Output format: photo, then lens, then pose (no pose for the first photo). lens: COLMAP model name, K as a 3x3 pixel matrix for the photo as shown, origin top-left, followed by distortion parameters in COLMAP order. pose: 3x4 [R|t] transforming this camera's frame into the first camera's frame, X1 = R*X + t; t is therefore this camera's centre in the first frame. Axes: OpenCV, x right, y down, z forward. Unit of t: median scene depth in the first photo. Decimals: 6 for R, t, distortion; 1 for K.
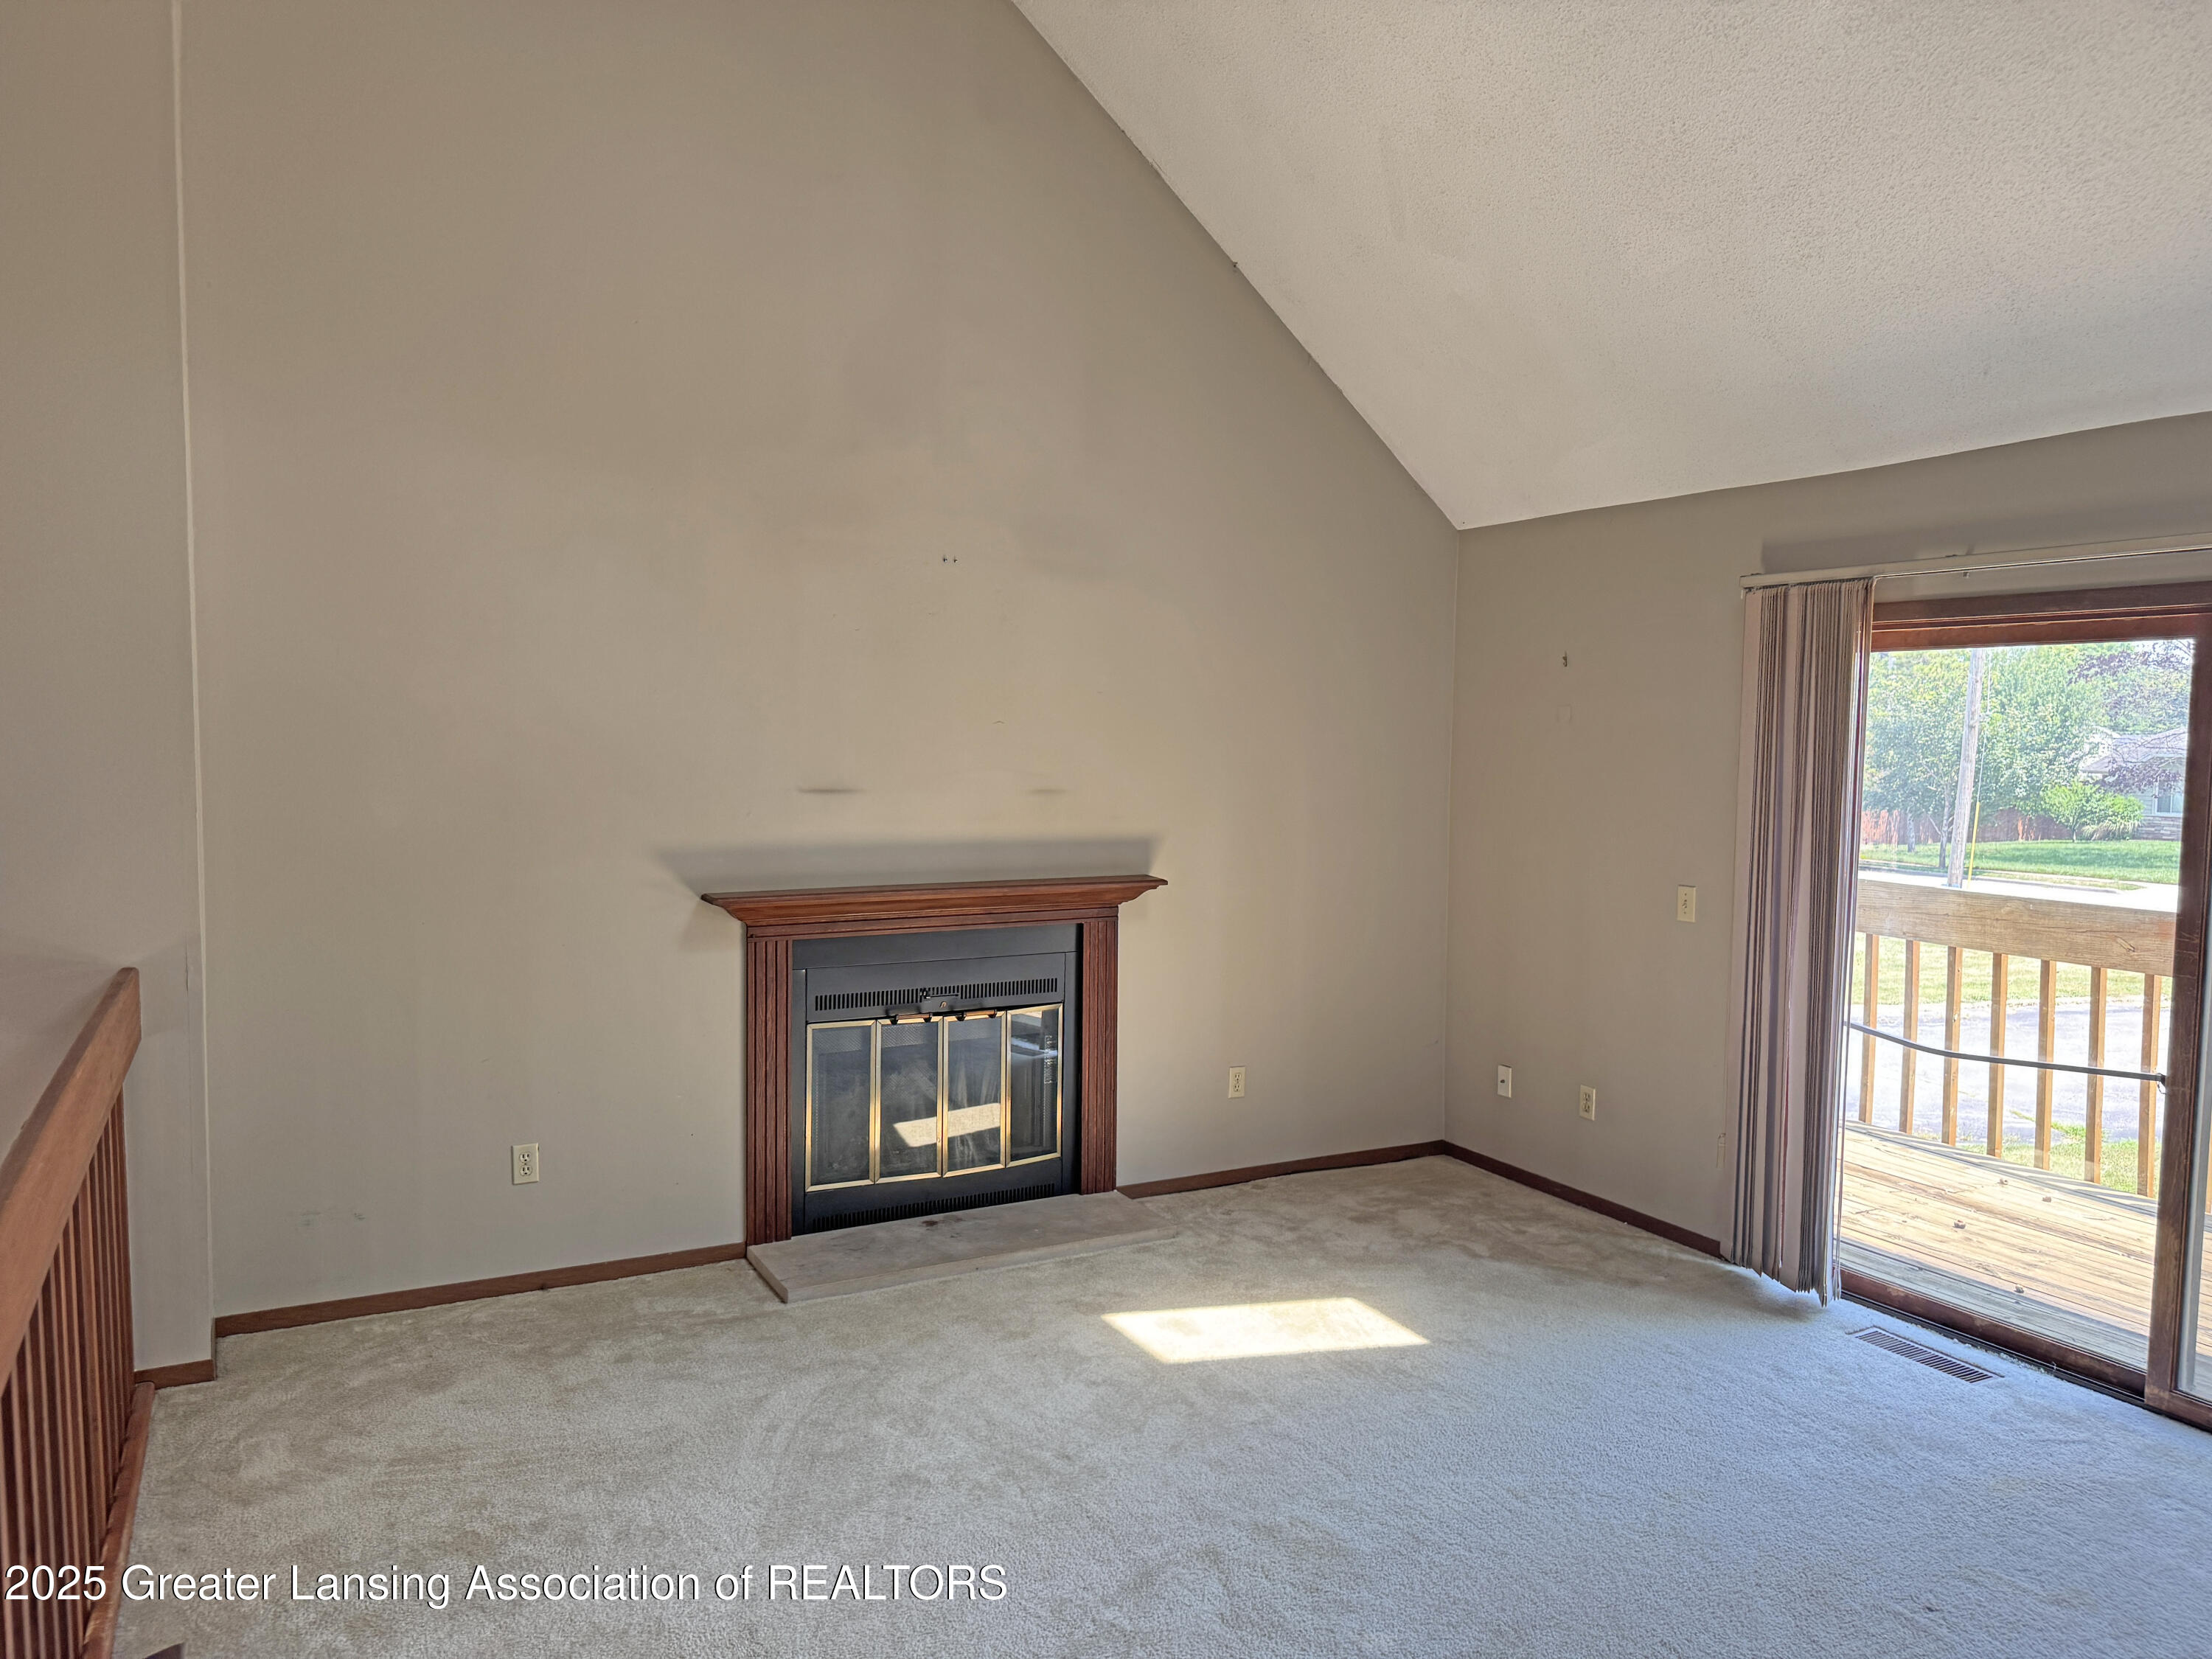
lens RADIAL K [[1536.9, 0, 1106.0], [0, 1536.9, 829.5], [0, 0, 1]] dist [0.104255, -0.166556]
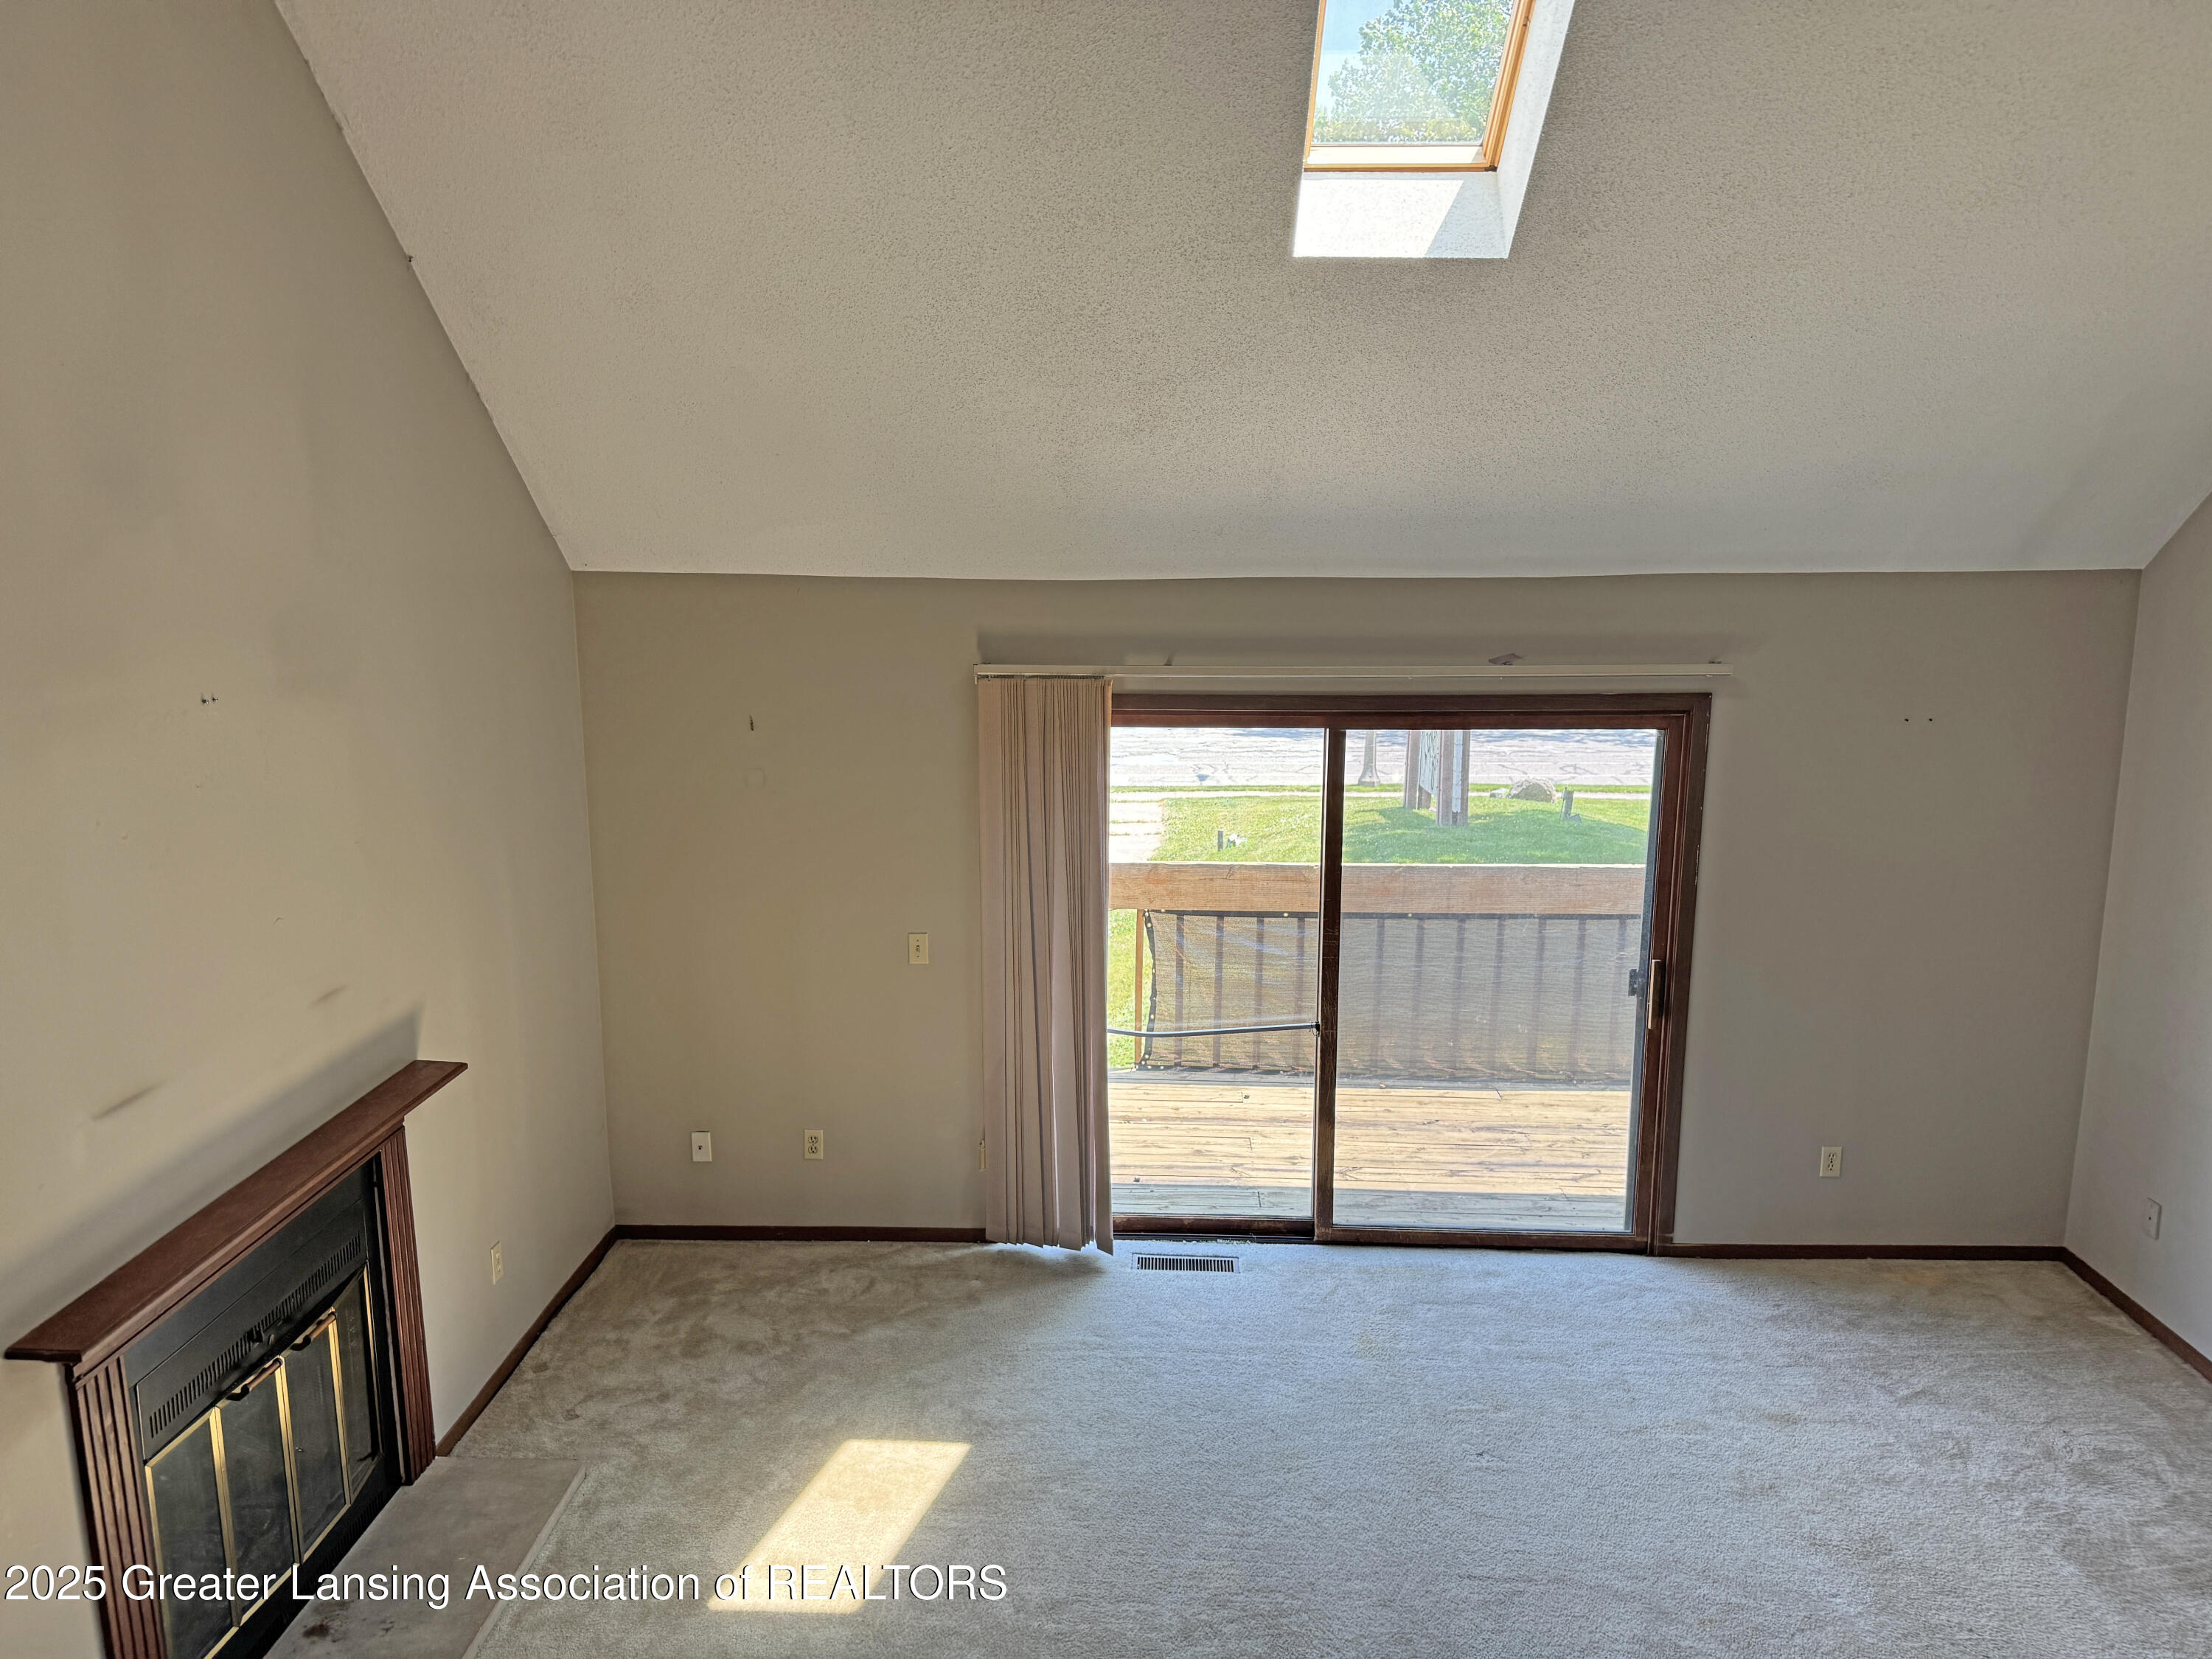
lens RADIAL K [[1536.9, 0, 1106.0], [0, 1536.9, 829.5], [0, 0, 1]] dist [0.104255, -0.166556]
pose [[0.500468, -0.167164, 0.849464, -0.491004], [0.060393, 0.985533, 0.158360, -0.207482], [-0.863646, -0.027953, 0.503323, 0.343340]]
